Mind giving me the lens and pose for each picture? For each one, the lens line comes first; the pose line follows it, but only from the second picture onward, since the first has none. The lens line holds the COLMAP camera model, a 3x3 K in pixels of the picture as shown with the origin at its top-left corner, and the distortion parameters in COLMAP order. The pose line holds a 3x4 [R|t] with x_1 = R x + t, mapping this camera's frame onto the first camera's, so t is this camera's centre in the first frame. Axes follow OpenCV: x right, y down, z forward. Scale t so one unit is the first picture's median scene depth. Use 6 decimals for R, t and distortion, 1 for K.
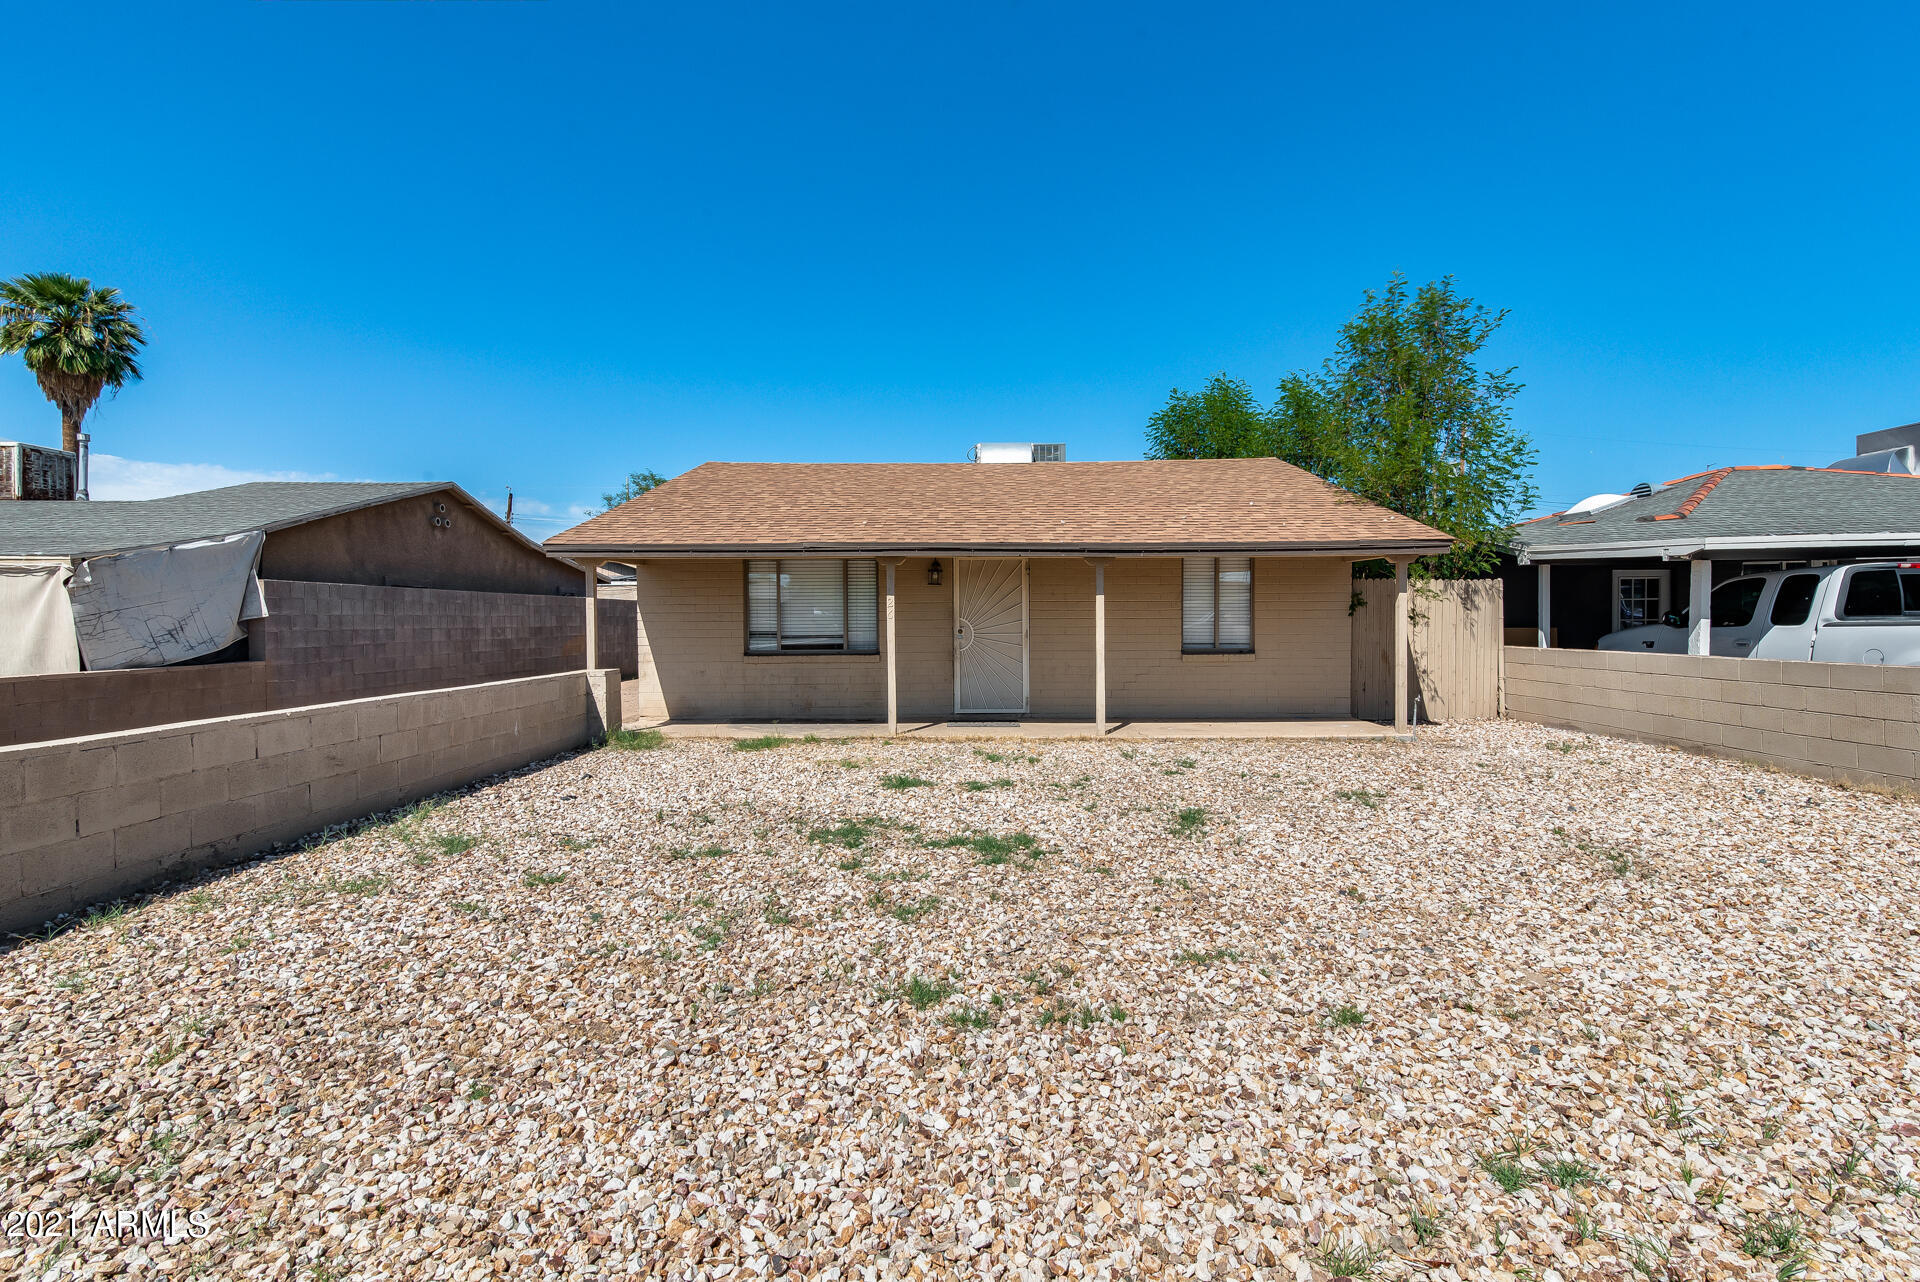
lens RADIAL K [[888.5, 0, 961.1], [0, 888.5, 629.6], [0, 0, 1]] dist [0.015768, 0.001066]
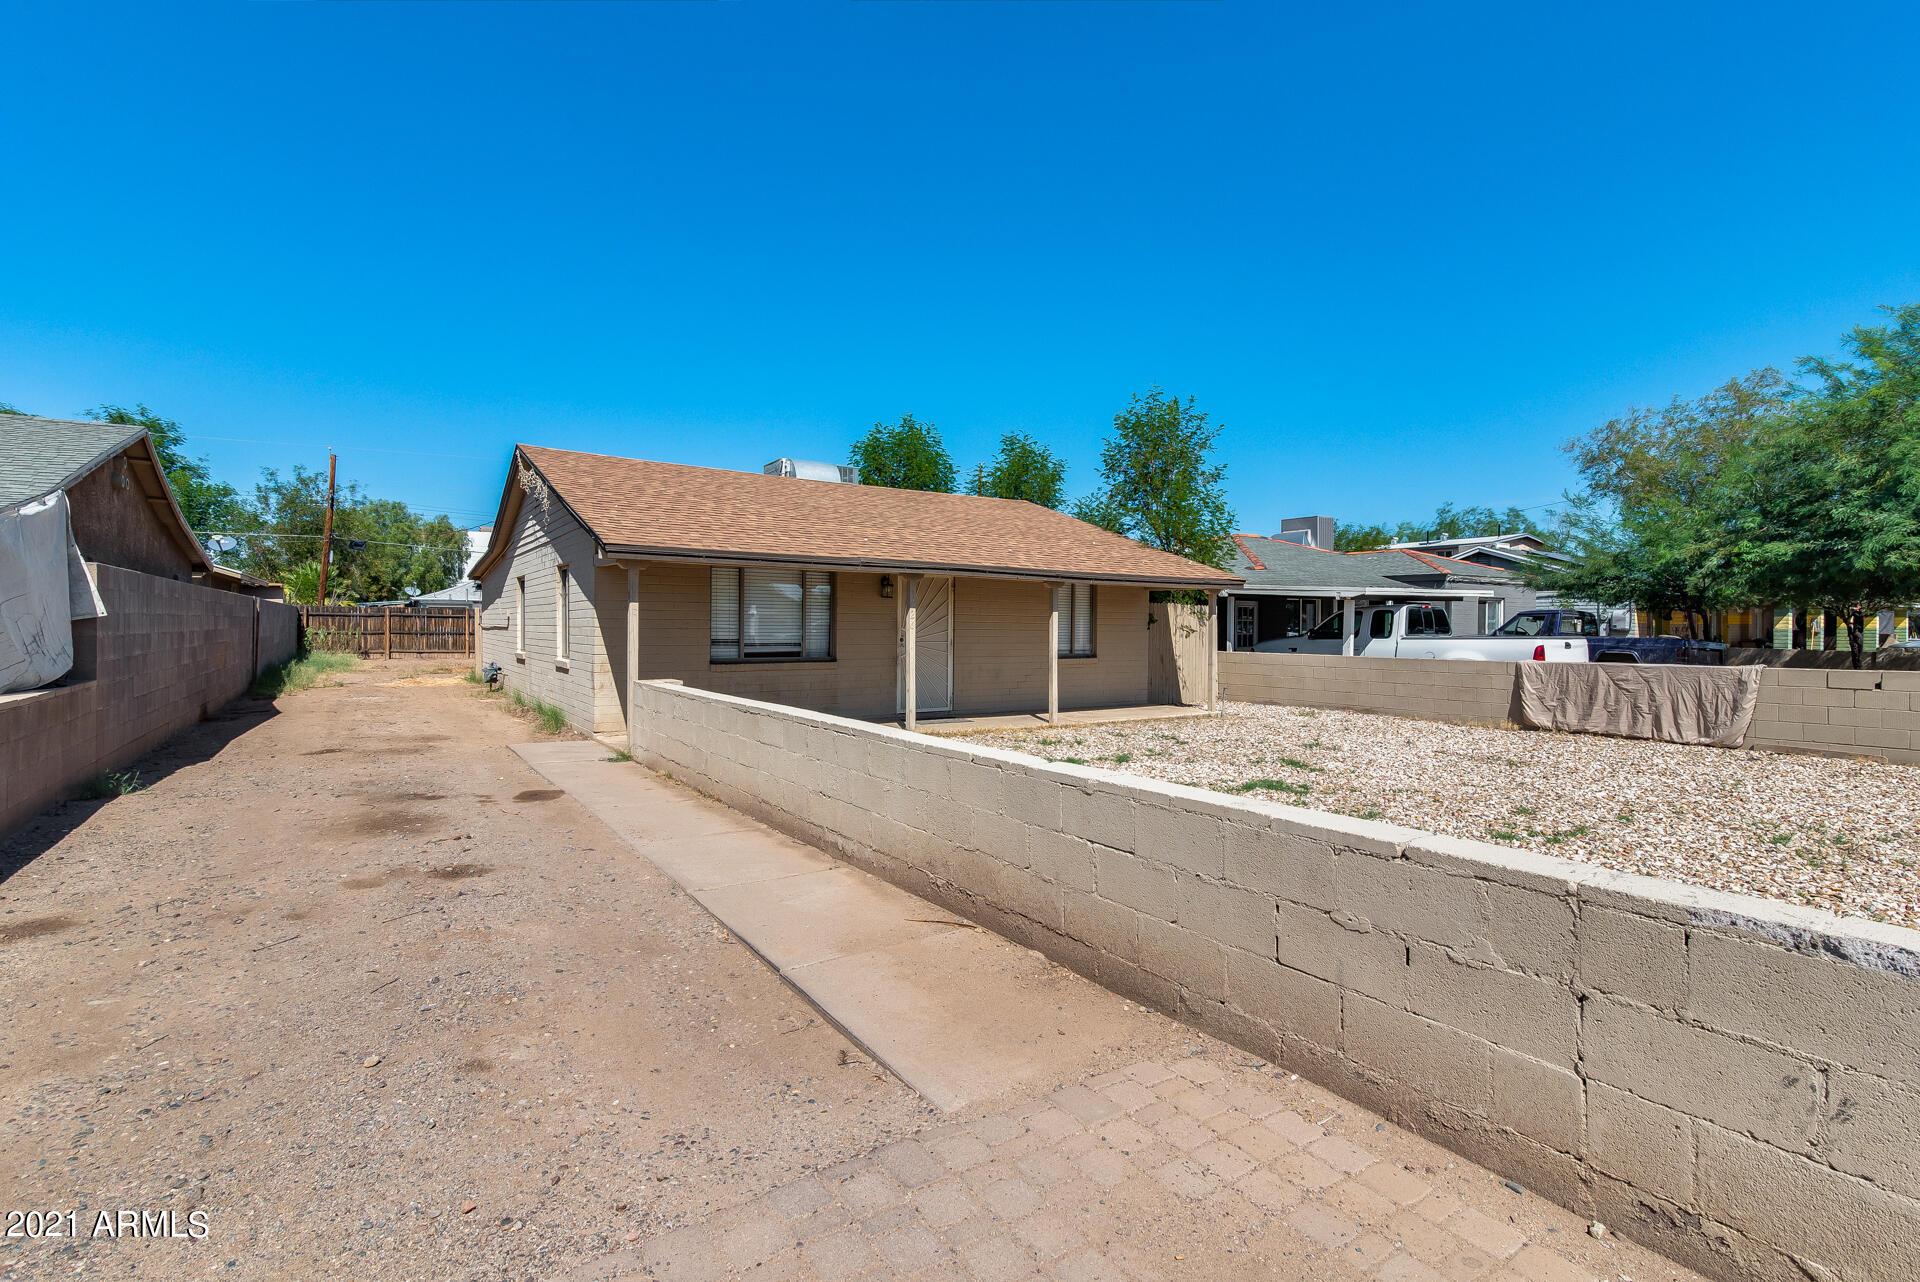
lens RADIAL K [[888.5, 0, 973.4], [0, 888.5, 632.8], [0, 0, 1]] dist [0.015768, 0.001066]
pose [[0.816431, 0.007631, 0.577392, -0.574284], [-0.005515, 0.999970, -0.005417, -0.001236], [-0.577416, 0.001238, 0.816449, 0.033349]]
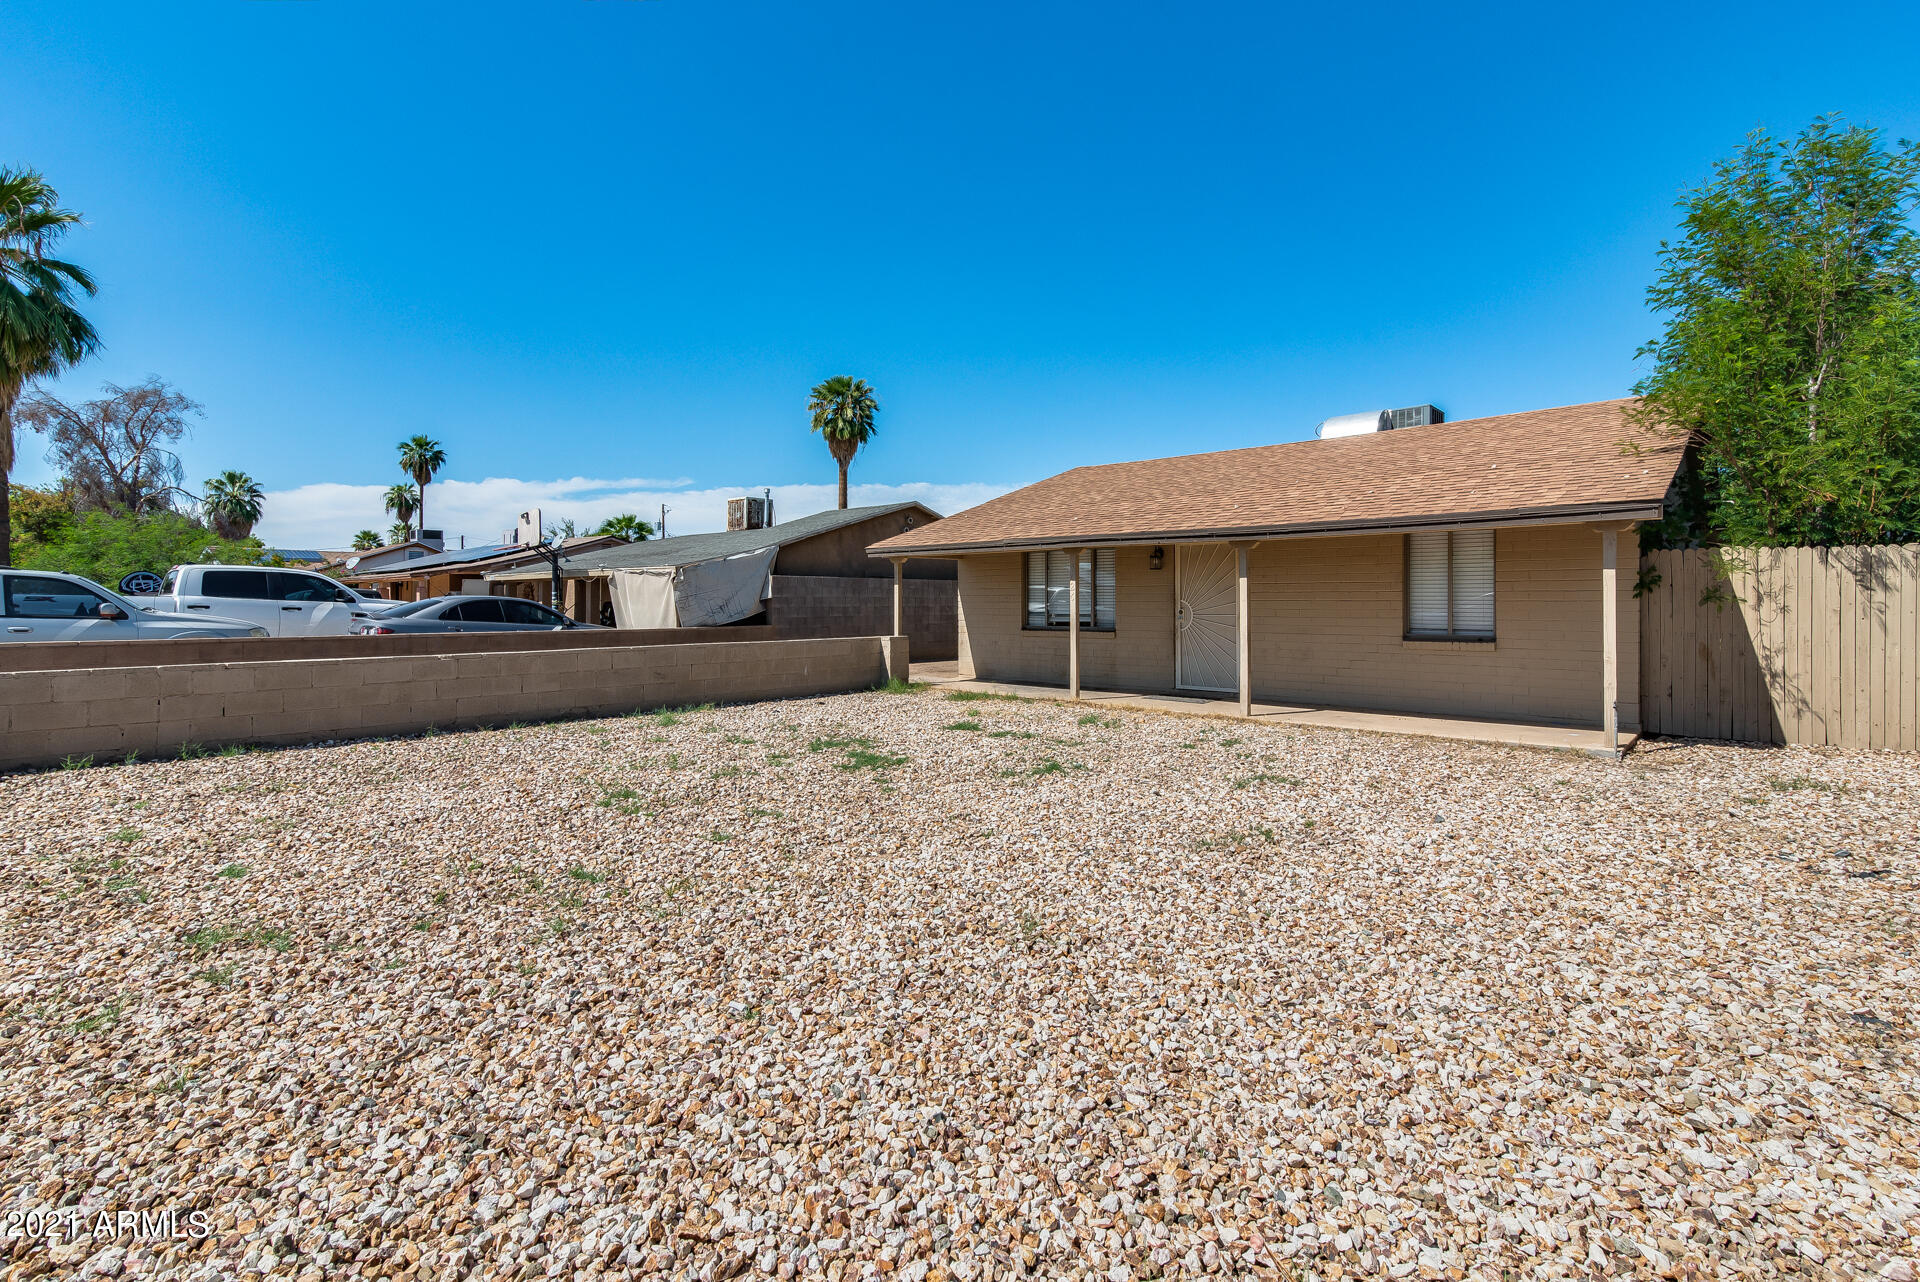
lens RADIAL K [[888.5, 0, 954.6], [0, 888.5, 595.9], [0, 0, 1]] dist [0.015768, 0.001066]
pose [[0.744585, -0.000570, -0.667528, 0.515014], [-0.009609, 0.999887, -0.011571, -0.002856], [0.667459, 0.015030, 0.744495, 0.012515]]
